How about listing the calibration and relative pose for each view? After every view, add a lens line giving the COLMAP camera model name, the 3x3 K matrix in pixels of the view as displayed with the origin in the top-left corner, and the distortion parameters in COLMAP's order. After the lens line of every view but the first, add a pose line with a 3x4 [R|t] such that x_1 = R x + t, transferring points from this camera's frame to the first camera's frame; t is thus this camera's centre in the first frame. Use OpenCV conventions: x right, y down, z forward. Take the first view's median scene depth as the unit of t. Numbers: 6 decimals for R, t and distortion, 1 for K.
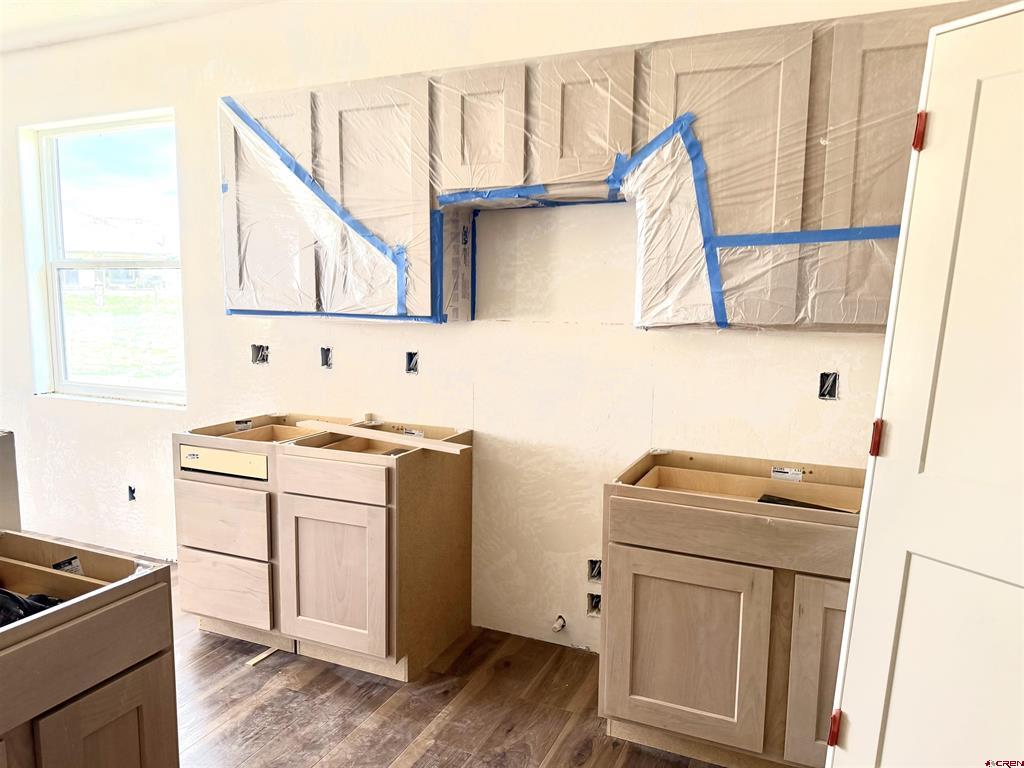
lens RADIAL K [[733.4, 0, 512.0], [0, 733.4, 384.0], [0, 0, 1]] dist [0.057268, -0.061708]
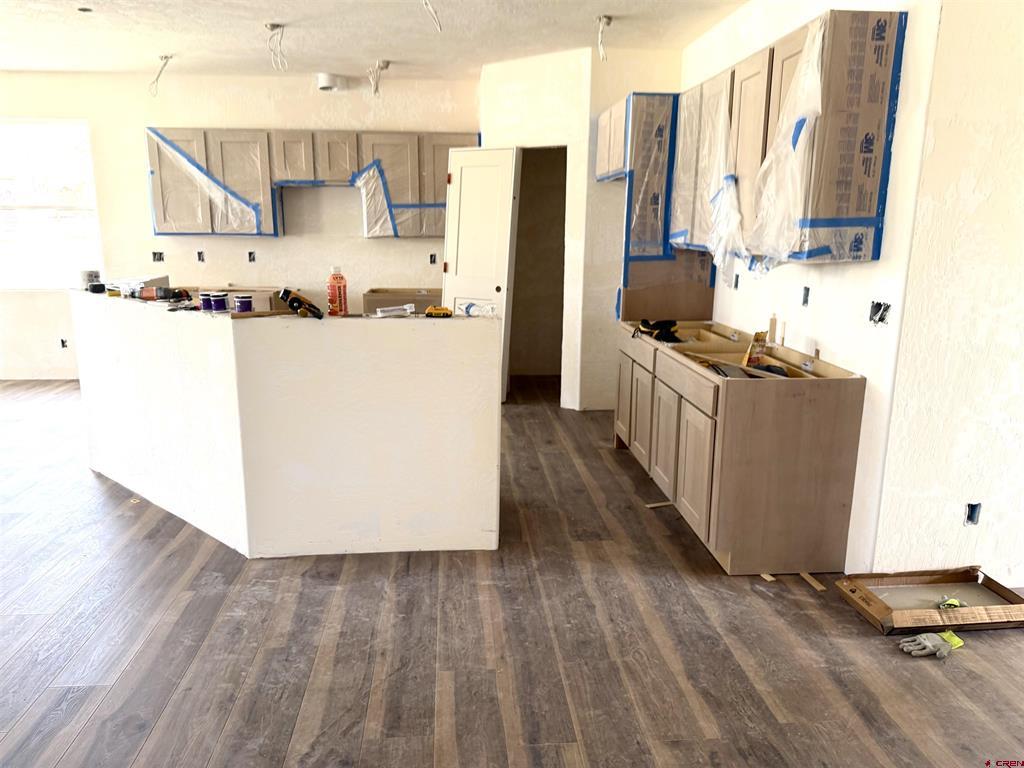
lens RADIAL K [[727.8, 0, 513.1], [0, 727.8, 388.5], [0, 0, 1]] dist [0.070668, -0.096417]
pose [[0.878680, -0.117438, 0.462741, -0.666342], [0.056238, 0.987986, 0.143951, 0.114981], [-0.474087, -0.100463, 0.874728, -1.675144]]
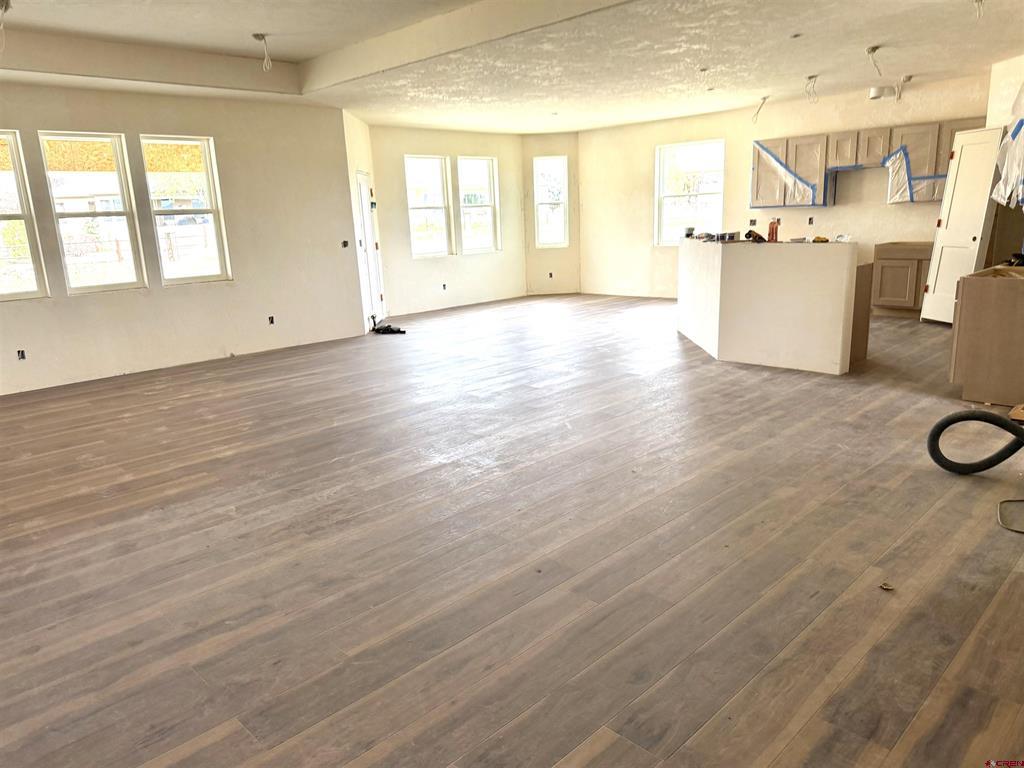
lens RADIAL K [[727.8, 0, 513.1], [0, 727.8, 388.5], [0, 0, 1]] dist [0.070668, -0.096417]
pose [[0.929707, 0.031975, -0.366910, -0.191202], [0.019334, 0.990613, 0.135319, 0.305280], [0.367792, -0.132901, 0.920362, -3.220910]]
